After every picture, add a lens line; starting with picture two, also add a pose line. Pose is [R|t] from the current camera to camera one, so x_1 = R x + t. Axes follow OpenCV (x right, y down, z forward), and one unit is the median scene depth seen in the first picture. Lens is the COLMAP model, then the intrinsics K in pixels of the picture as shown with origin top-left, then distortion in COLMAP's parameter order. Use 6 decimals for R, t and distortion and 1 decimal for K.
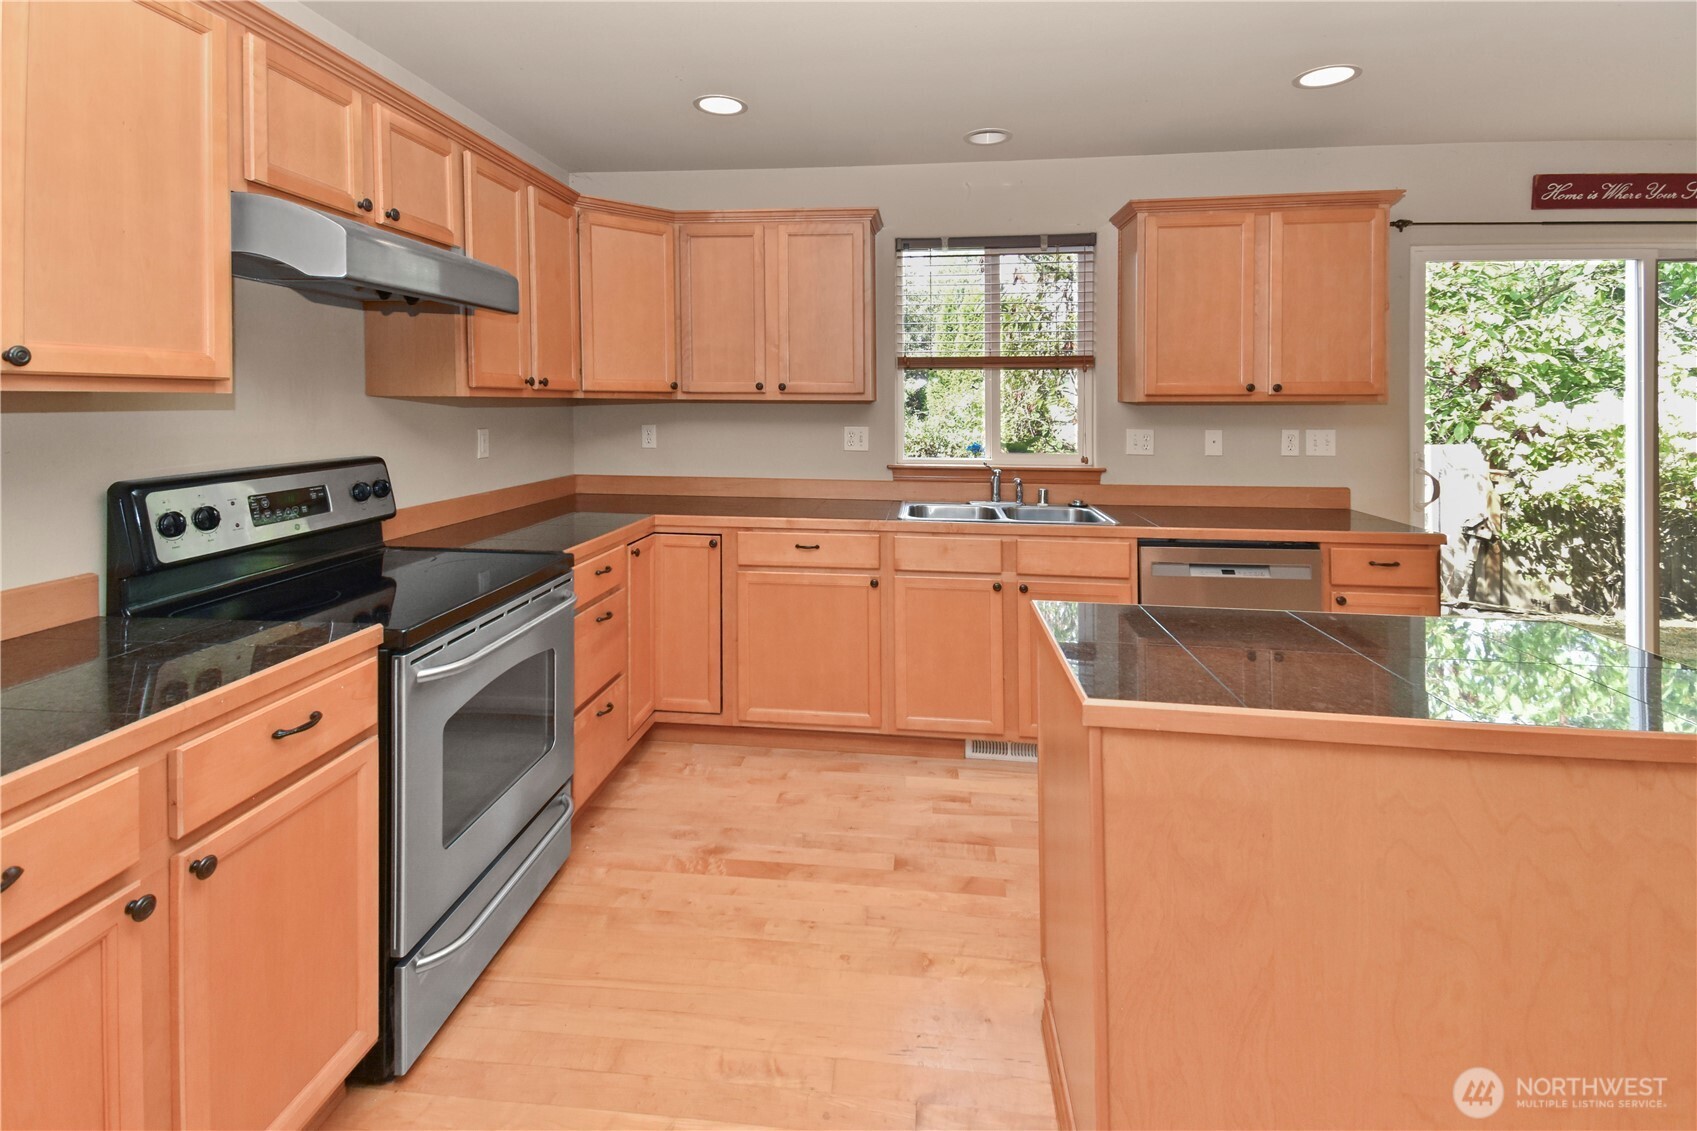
lens RADIAL K [[781.4, 0, 849.5], [0, 781.4, 419.1], [0, 0, 1]] dist [0.070280, 0.000004]
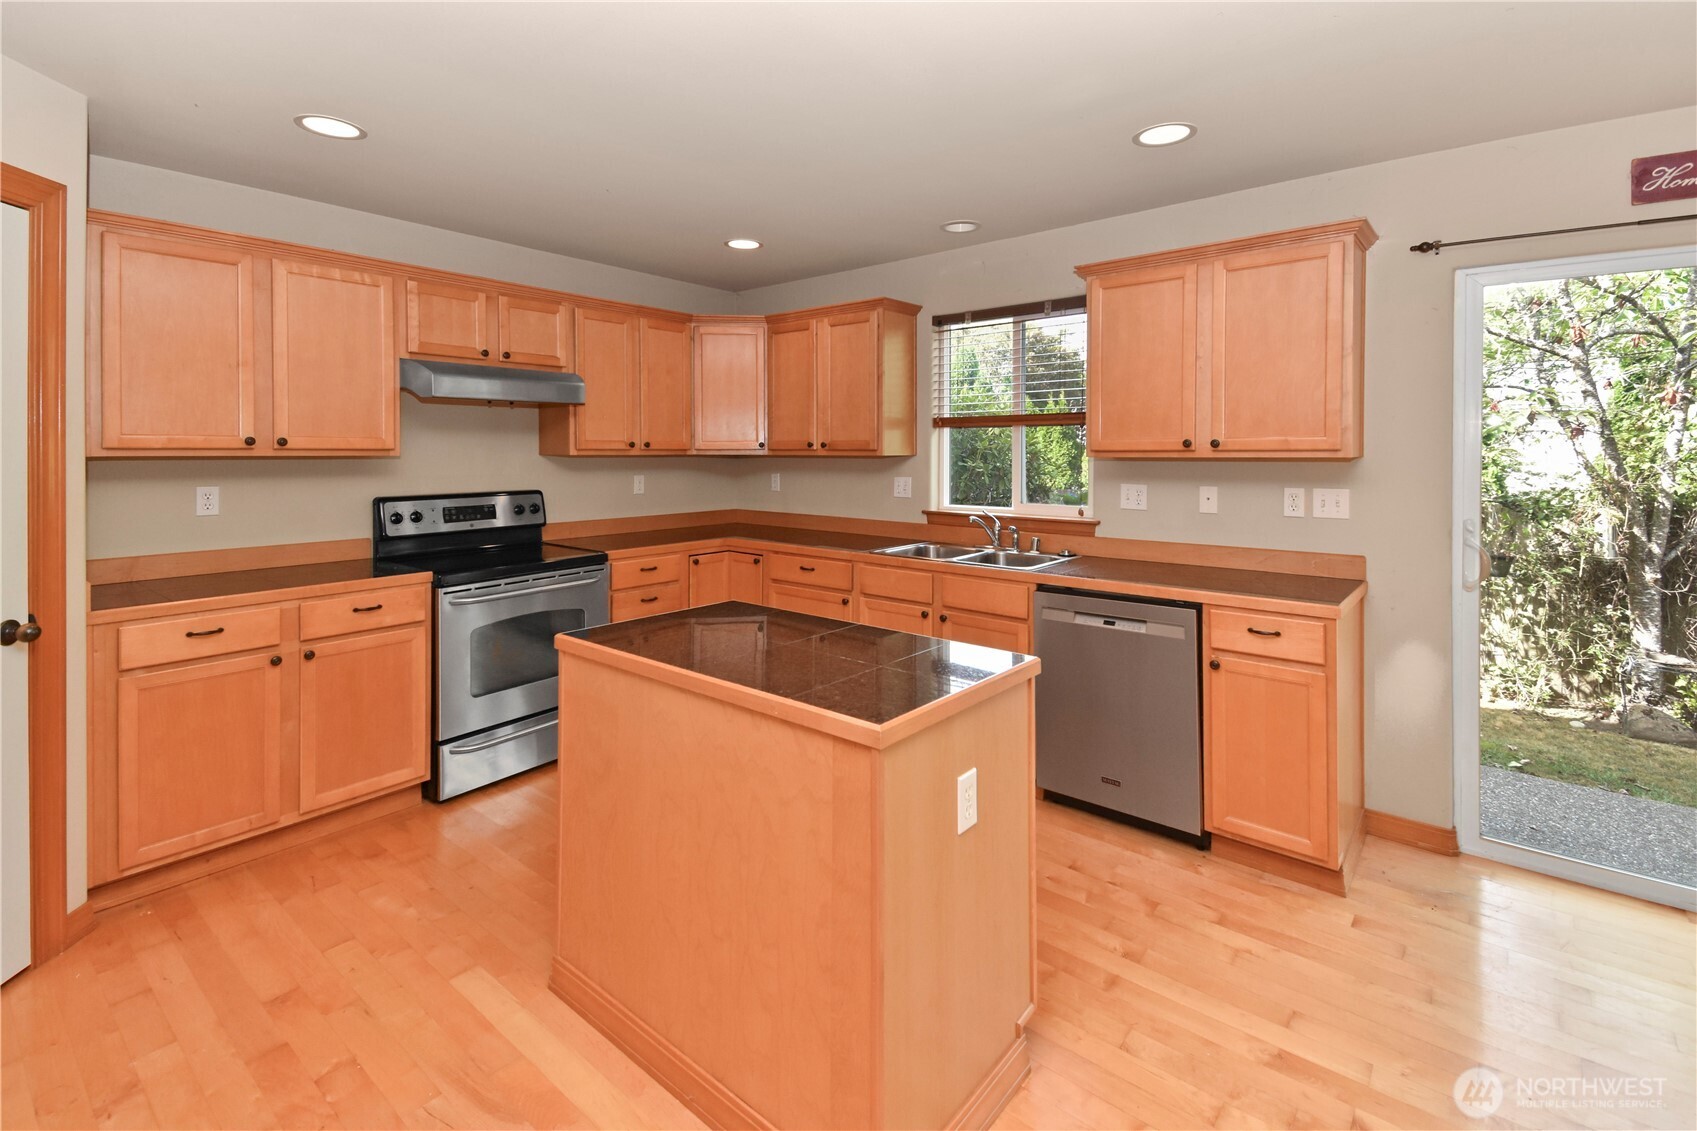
lens RADIAL K [[773.4, 0, 847.8], [0, 773.4, 449.3], [0, 0, 1]] dist [0.075412, -0.000348]
pose [[0.835011, -0.005495, -0.550206, 0.715018], [-0.008608, 0.999697, -0.023049, -0.005988], [0.550166, 0.023982, 0.834711, -0.036427]]
